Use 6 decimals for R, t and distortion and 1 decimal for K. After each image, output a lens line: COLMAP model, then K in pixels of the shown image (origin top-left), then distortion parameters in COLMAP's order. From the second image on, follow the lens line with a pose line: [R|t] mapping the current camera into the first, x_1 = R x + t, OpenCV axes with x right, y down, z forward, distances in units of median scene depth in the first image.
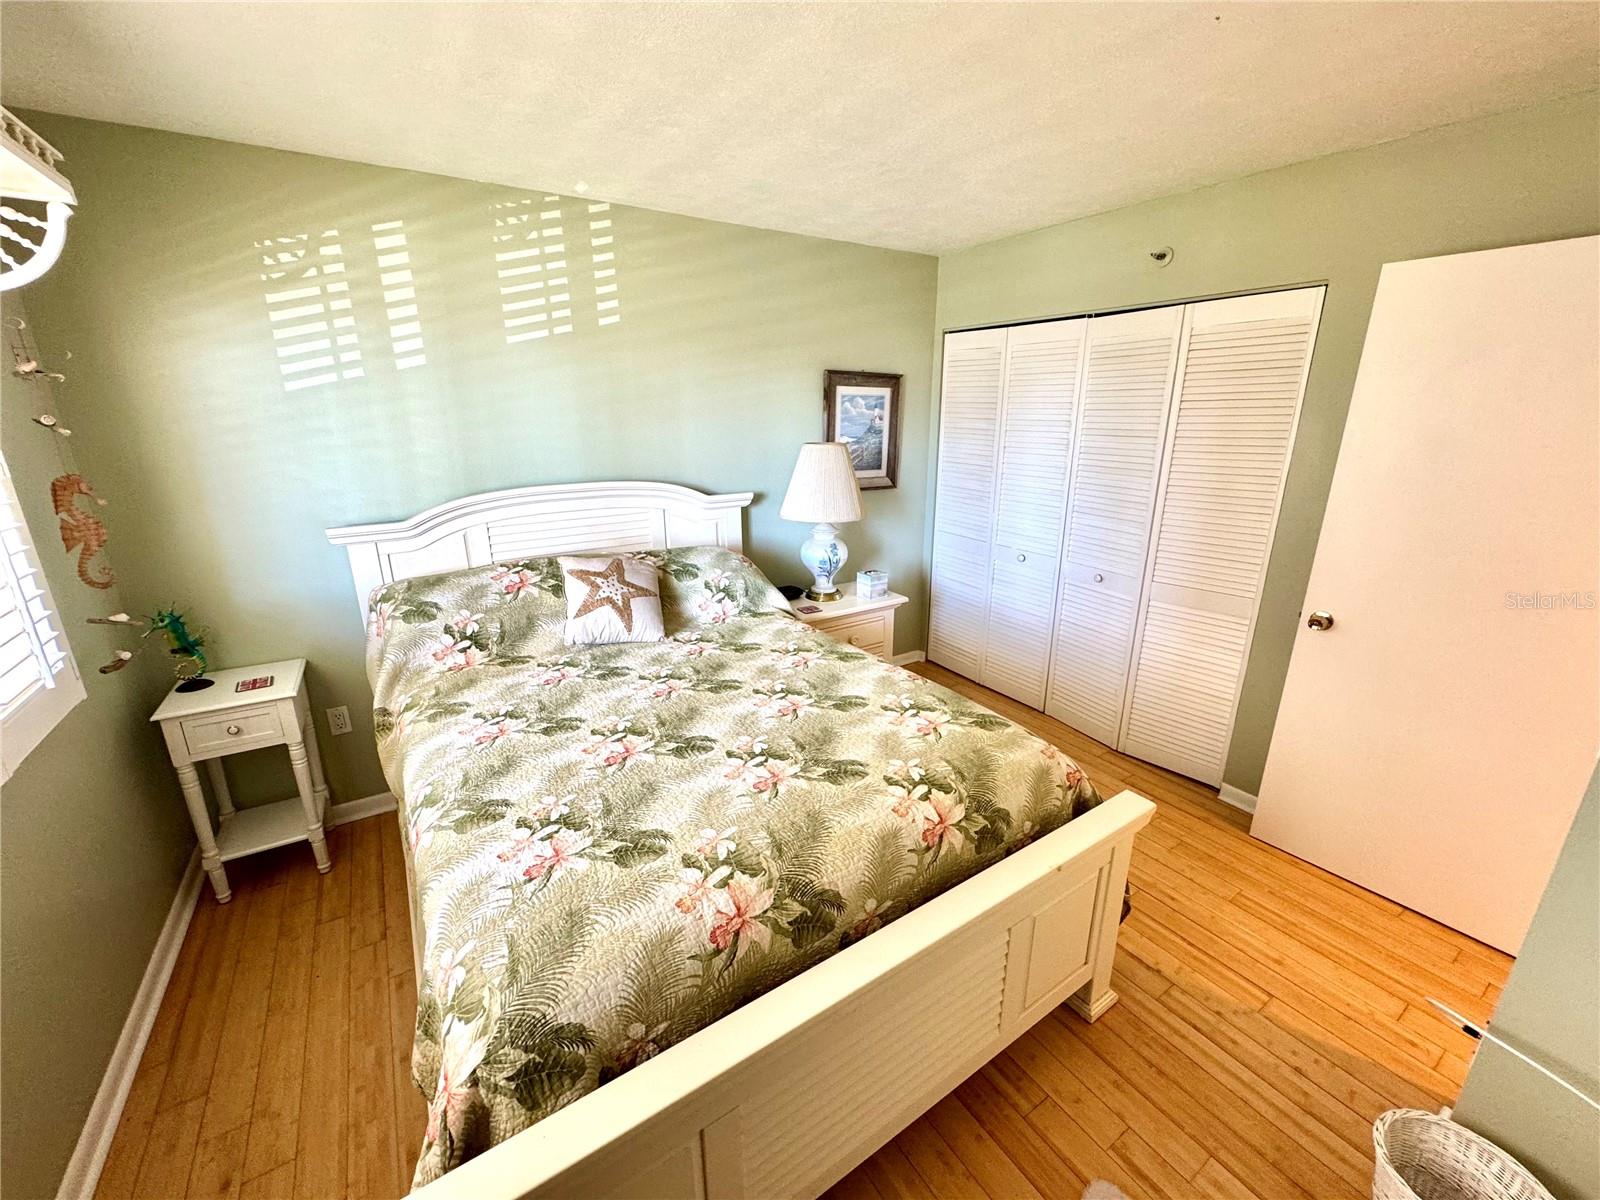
lens RADIAL K [[638.7, 0, 800.0], [0, 638.7, 600.0], [0, 0, 1]] dist [-0.002350, -0.000122]
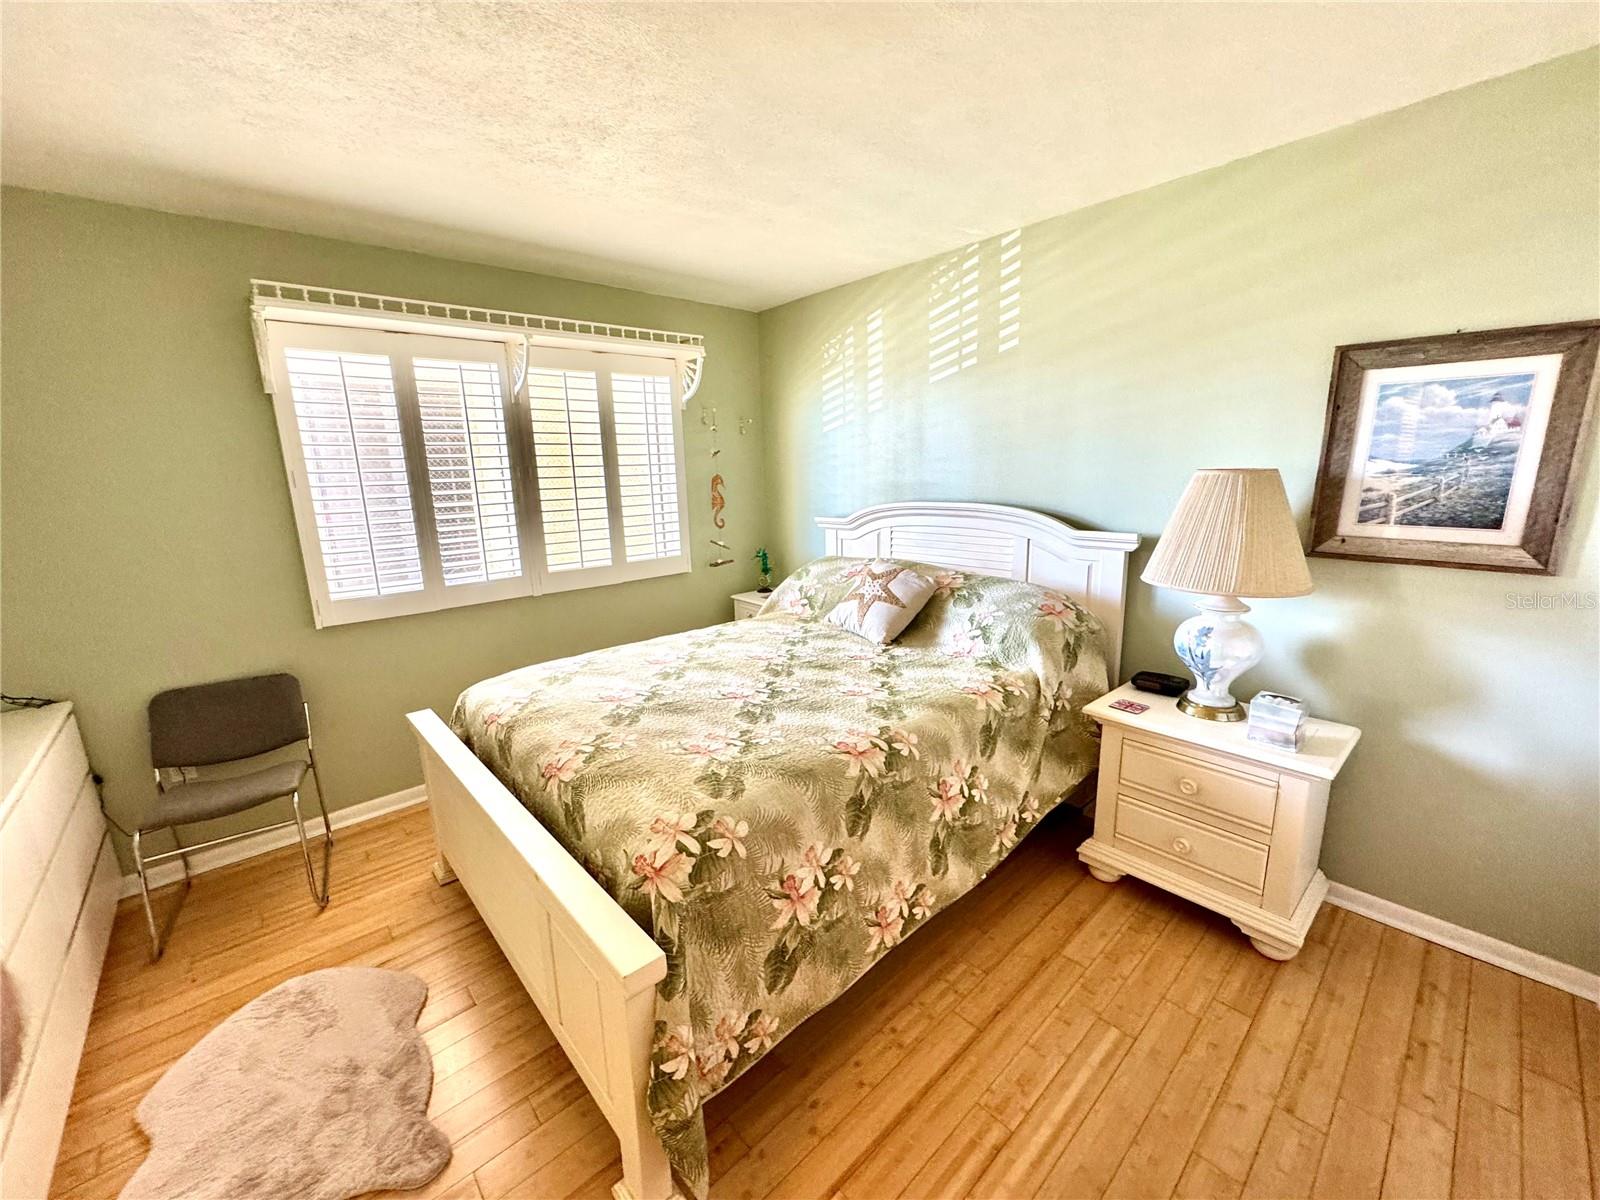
lens RADIAL K [[638.7, 0, 800.0], [0, 638.7, 600.0], [0, 0, 1]] dist [-0.002350, -0.000122]
pose [[0.153224, 0.201322, -0.967467, 0.751099], [-0.260787, 0.952558, 0.156917, -0.136778], [0.953159, 0.228259, 0.198457, 0.618449]]
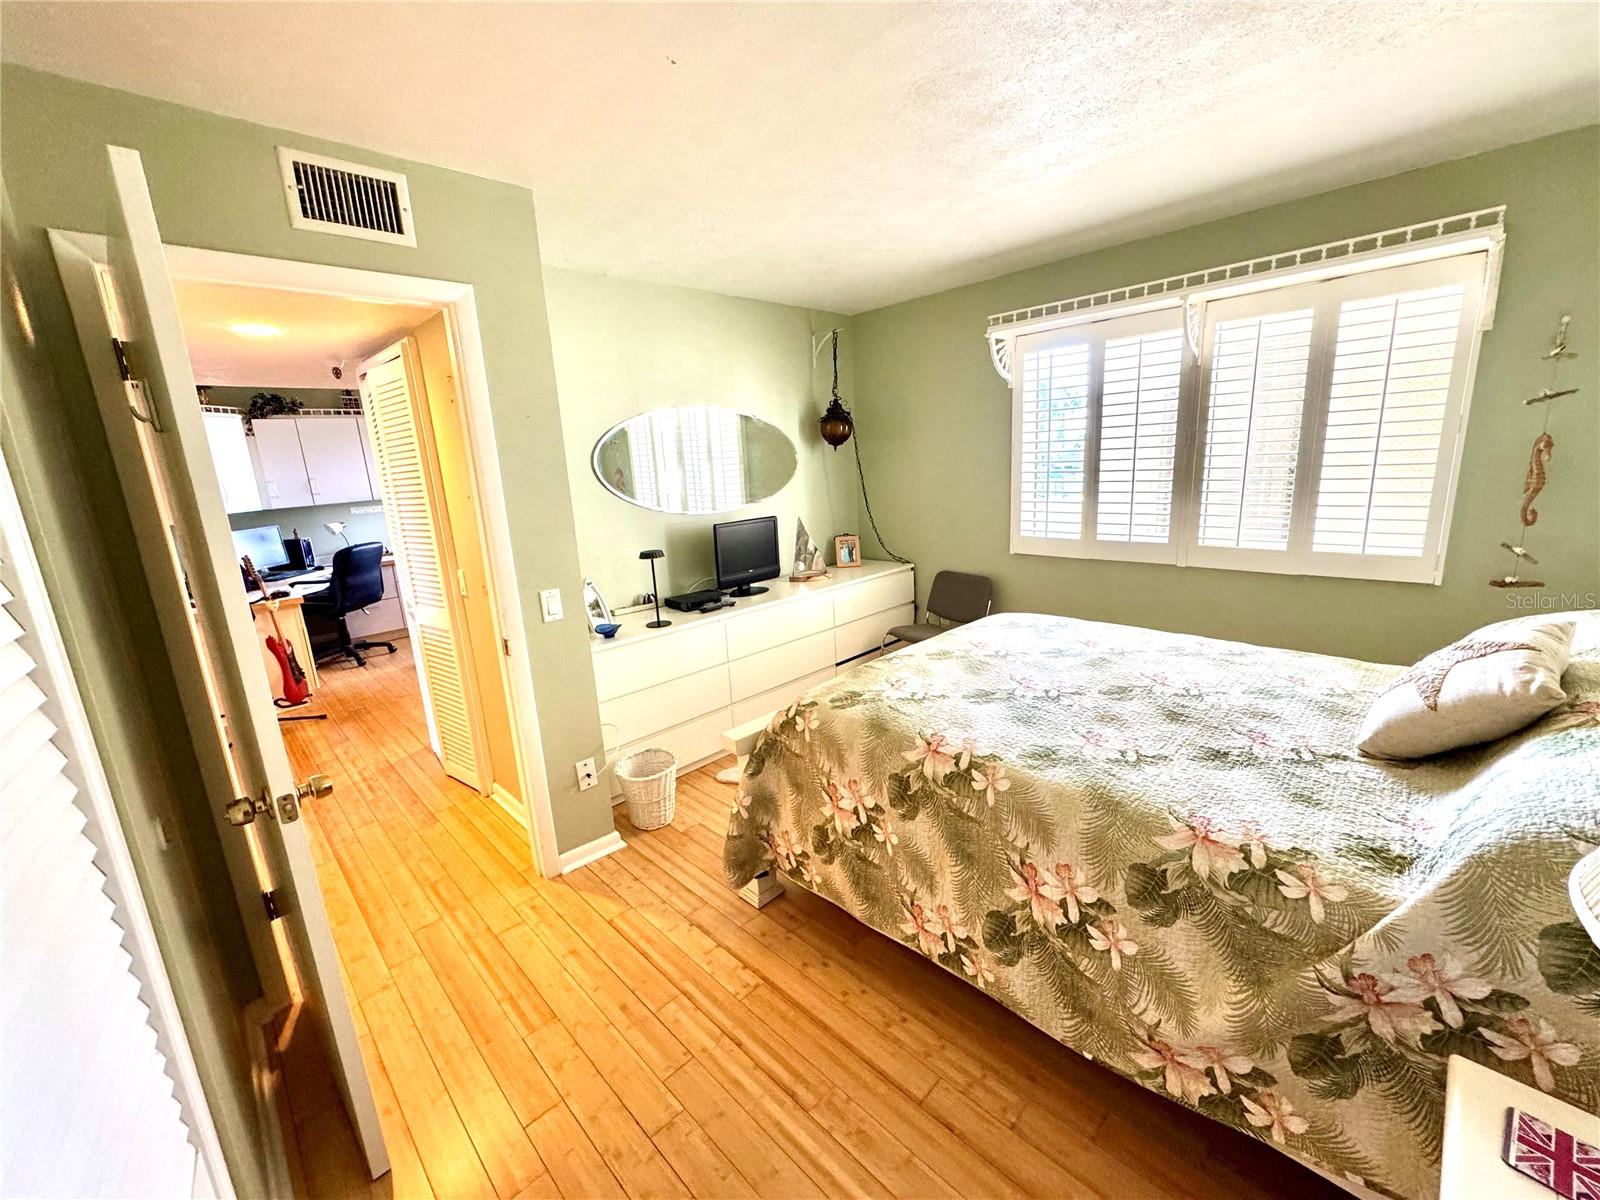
lens RADIAL K [[638.7, 0, 800.0], [0, 638.7, 600.0], [0, 0, 1]] dist [-0.002350, -0.000122]
pose [[-0.979795, 0.095906, -0.175509, 0.390870], [-0.001901, 0.873025, 0.487672, -0.350934], [0.199994, 0.478152, -0.855203, 1.299438]]
